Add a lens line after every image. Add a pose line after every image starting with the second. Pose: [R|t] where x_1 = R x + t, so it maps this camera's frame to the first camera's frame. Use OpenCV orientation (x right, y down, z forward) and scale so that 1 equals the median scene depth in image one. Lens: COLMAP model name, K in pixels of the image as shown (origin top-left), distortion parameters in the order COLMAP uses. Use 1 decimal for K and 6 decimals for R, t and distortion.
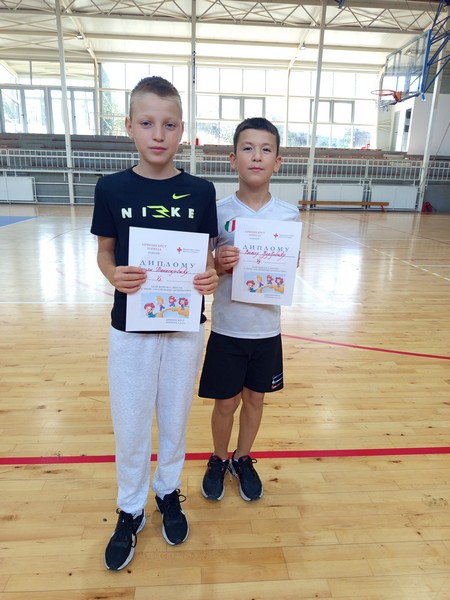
lens RADIAL K [[412.6, 0, 229.3], [0, 412.6, 290.1], [0, 0, 1]] dist [0.008279, -0.006147]
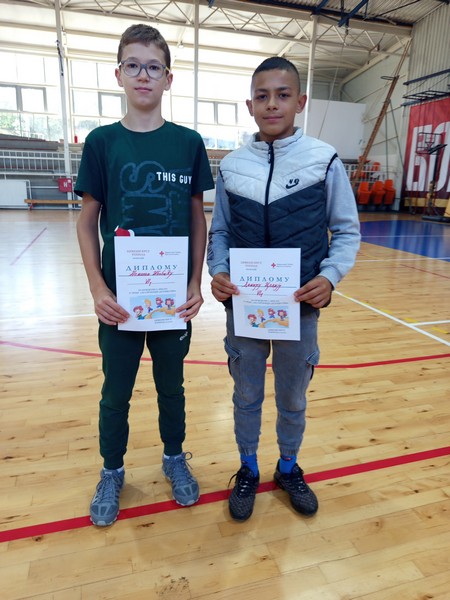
lens RADIAL K [[412.6, 0, 226.1], [0, 412.6, 288.6], [0, 0, 1]] dist [0.008279, -0.006147]
pose [[0.976429, -0.055333, 0.208627, 0.050860], [0.057214, 0.998357, -0.002985, -0.001414], [-0.208119, 0.014851, 0.977991, 0.025400]]
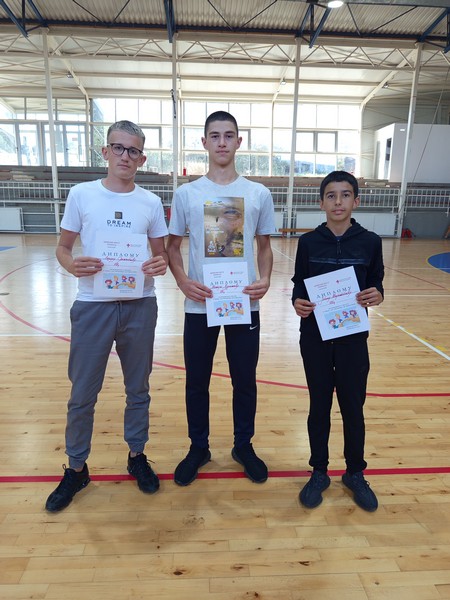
lens RADIAL K [[412.6, 0, 230.7], [0, 412.6, 292.5], [0, 0, 1]] dist [0.008279, -0.006147]
pose [[0.999857, -0.004545, -0.016263, 0.067054], [0.003713, 0.998700, -0.050843, -0.005870], [0.016473, 0.050775, 0.998574, -0.017716]]
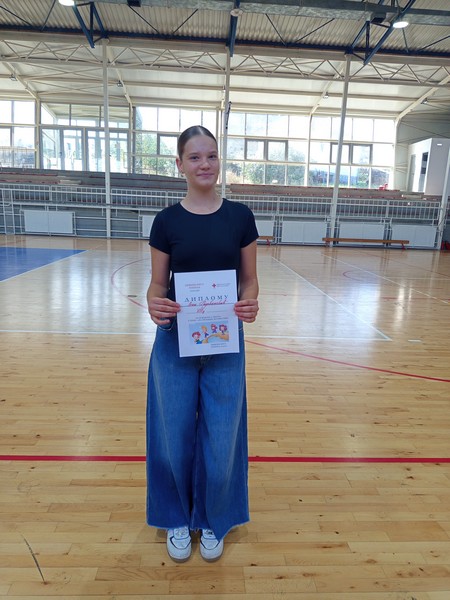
lens RADIAL K [[412.6, 0, 227.9], [0, 412.6, 292.5], [0, 0, 1]] dist [0.008279, -0.006147]
pose [[0.999683, 0.019263, -0.016231, -0.054157], [-0.020287, 0.997647, -0.065488, -0.004028], [0.014931, 0.065797, 0.997721, -0.043132]]
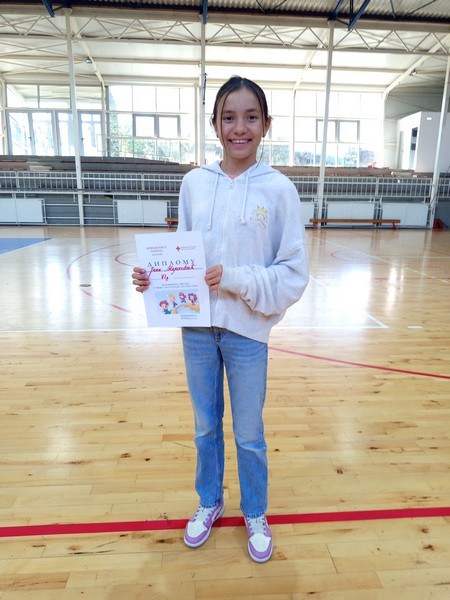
lens RADIAL K [[412.6, 0, 228.7], [0, 412.6, 290.9], [0, 0, 1]] dist [0.008279, -0.006147]
pose [[0.999903, -0.013041, 0.004795, -0.034602], [0.013235, 0.998991, -0.042924, -0.003952], [-0.004230, 0.042983, 0.999067, 0.015431]]
